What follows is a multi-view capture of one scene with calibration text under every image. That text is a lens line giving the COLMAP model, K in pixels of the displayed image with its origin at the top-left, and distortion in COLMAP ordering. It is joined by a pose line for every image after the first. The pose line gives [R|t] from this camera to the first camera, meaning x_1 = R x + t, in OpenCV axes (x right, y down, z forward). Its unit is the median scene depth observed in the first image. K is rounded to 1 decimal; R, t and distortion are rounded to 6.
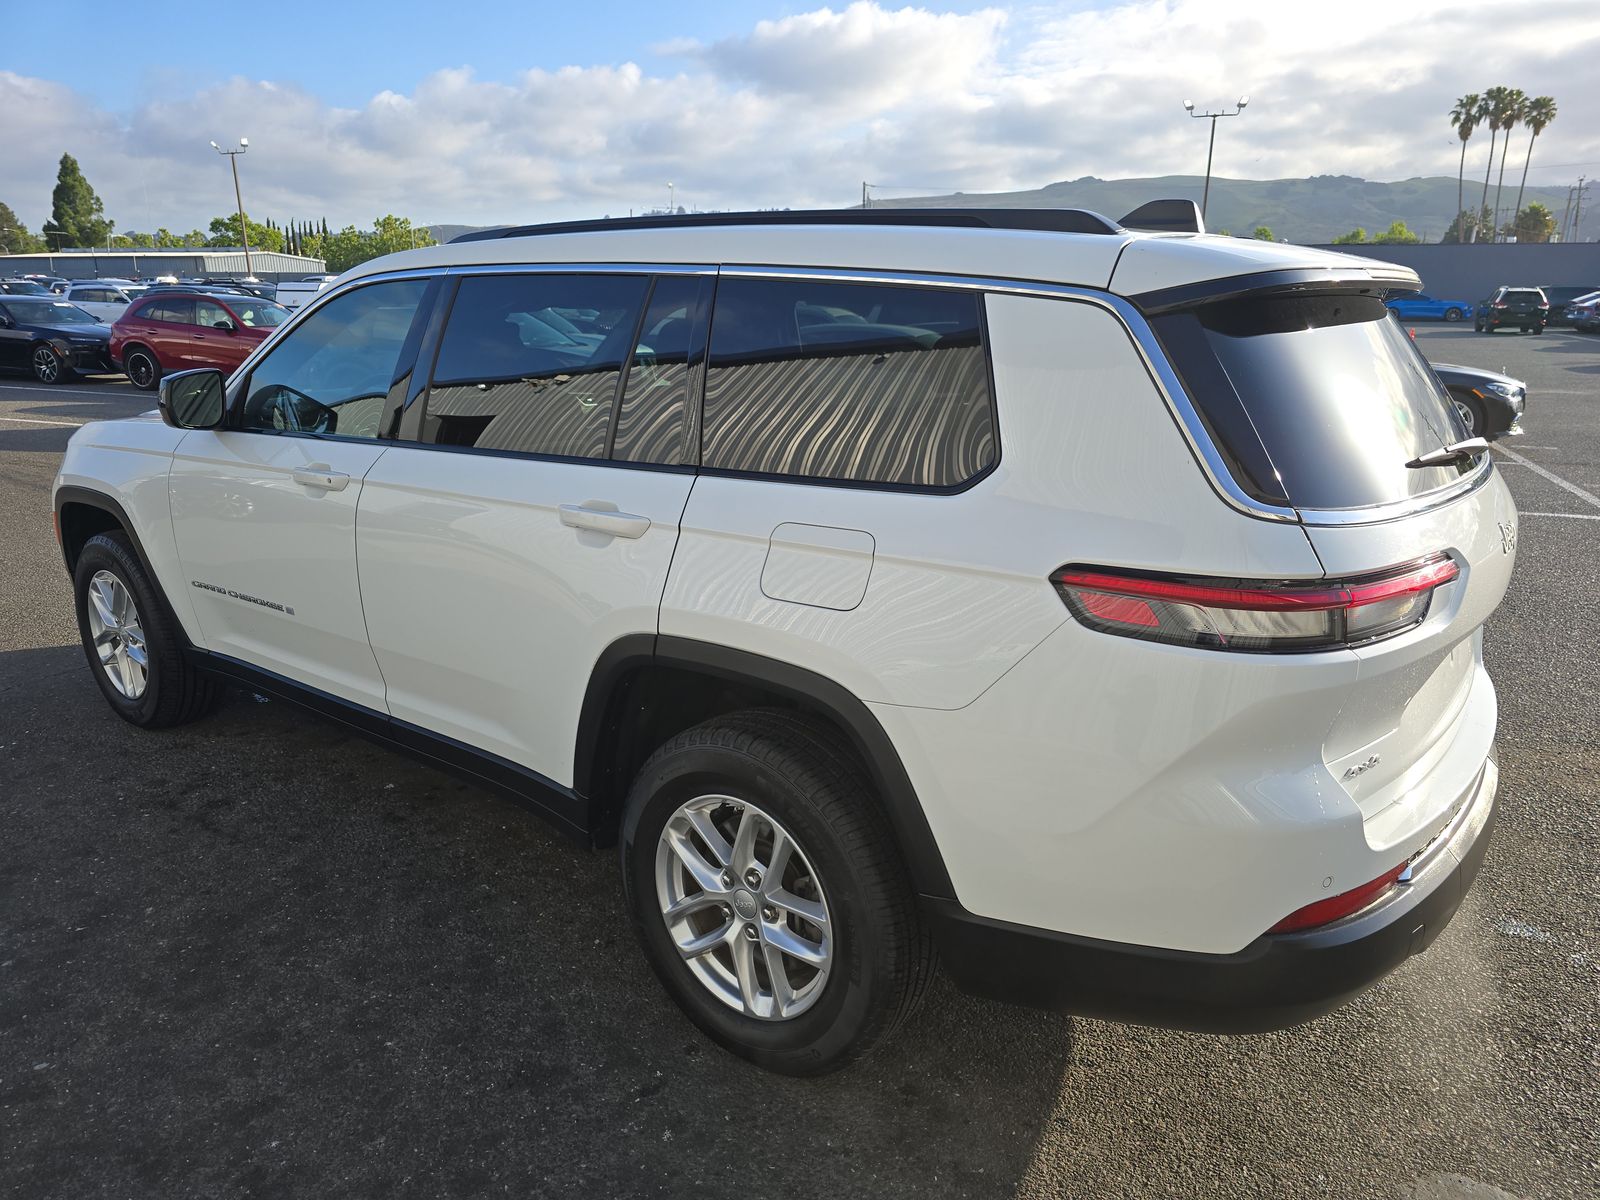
lens RADIAL K [[1089.9, 0, 792.0], [0, 1089.9, 601.2], [0, 0, 1]] dist [0.001176, -0.006239]
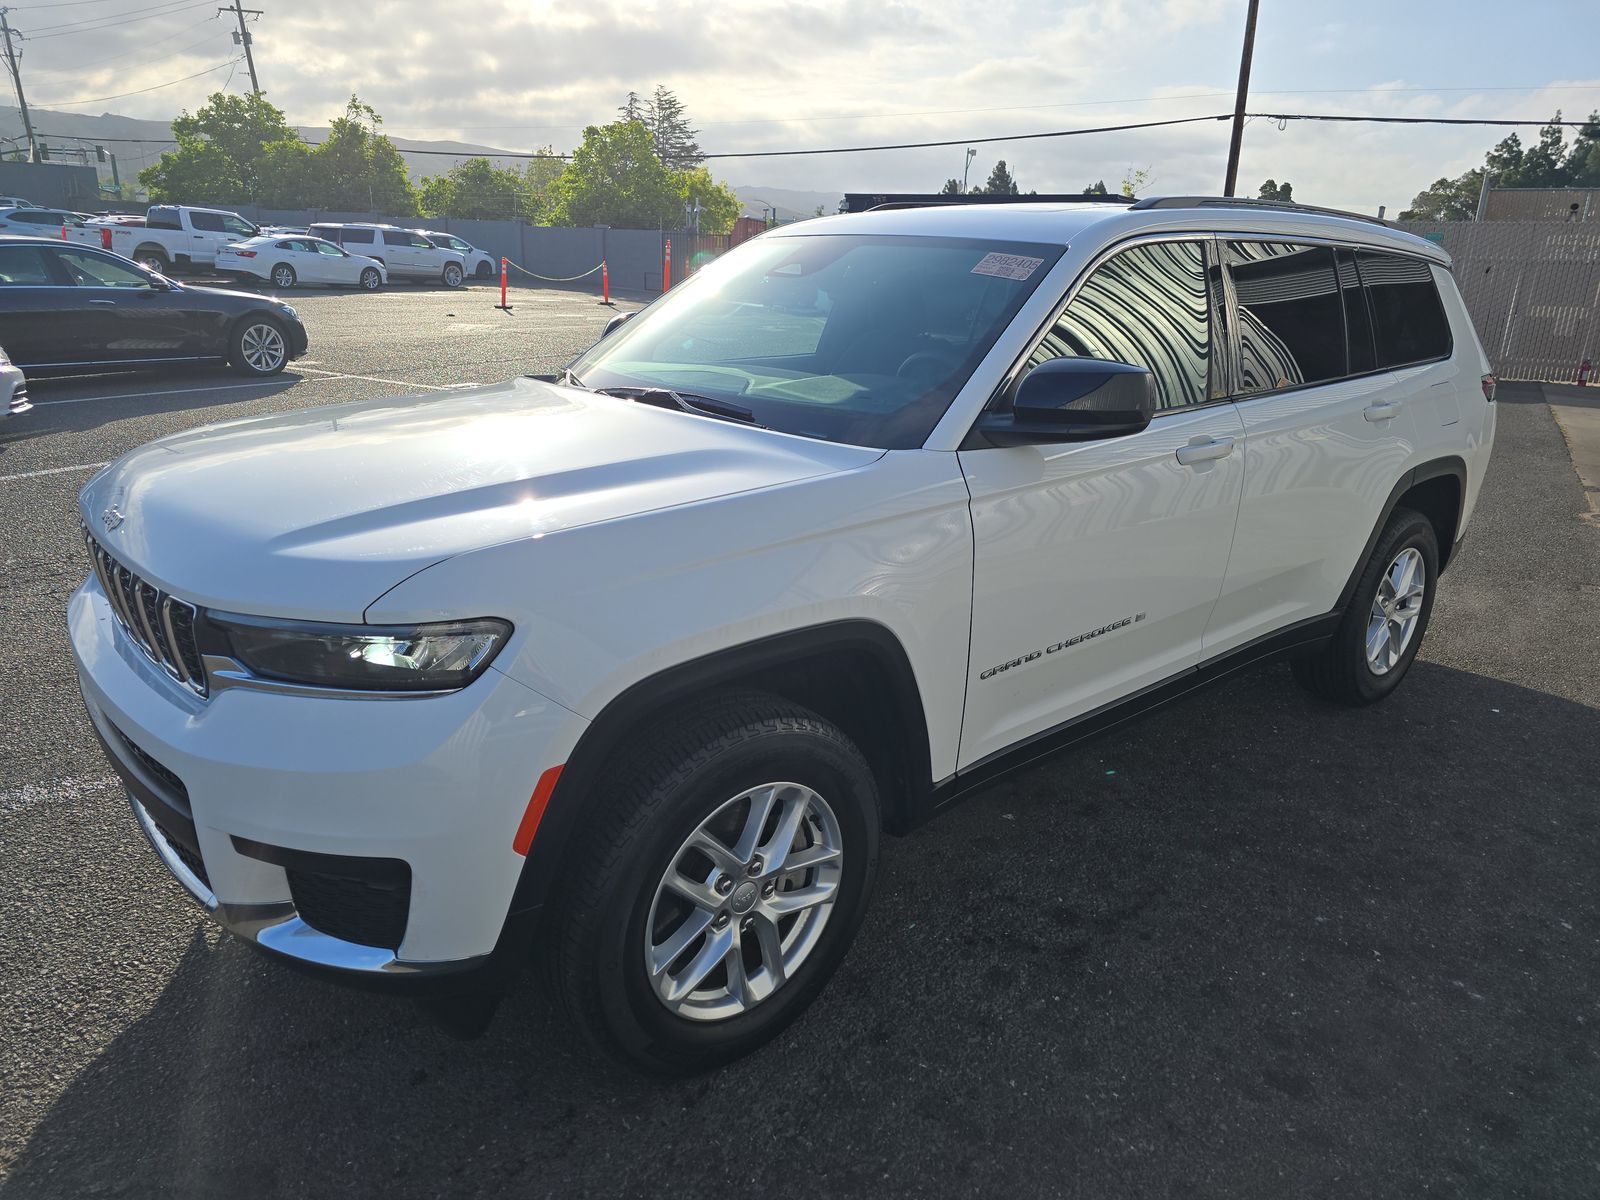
lens RADIAL K [[1089.9, 0, 791.3], [0, 1089.9, 600.5], [0, 0, 1]] dist [0.001176, -0.006239]
pose [[0.219339, -0.310949, 0.924771, -1.269326], [0.263048, 0.931599, 0.250855, -0.286300], [-0.939519, 0.188237, 0.286131, 0.949663]]
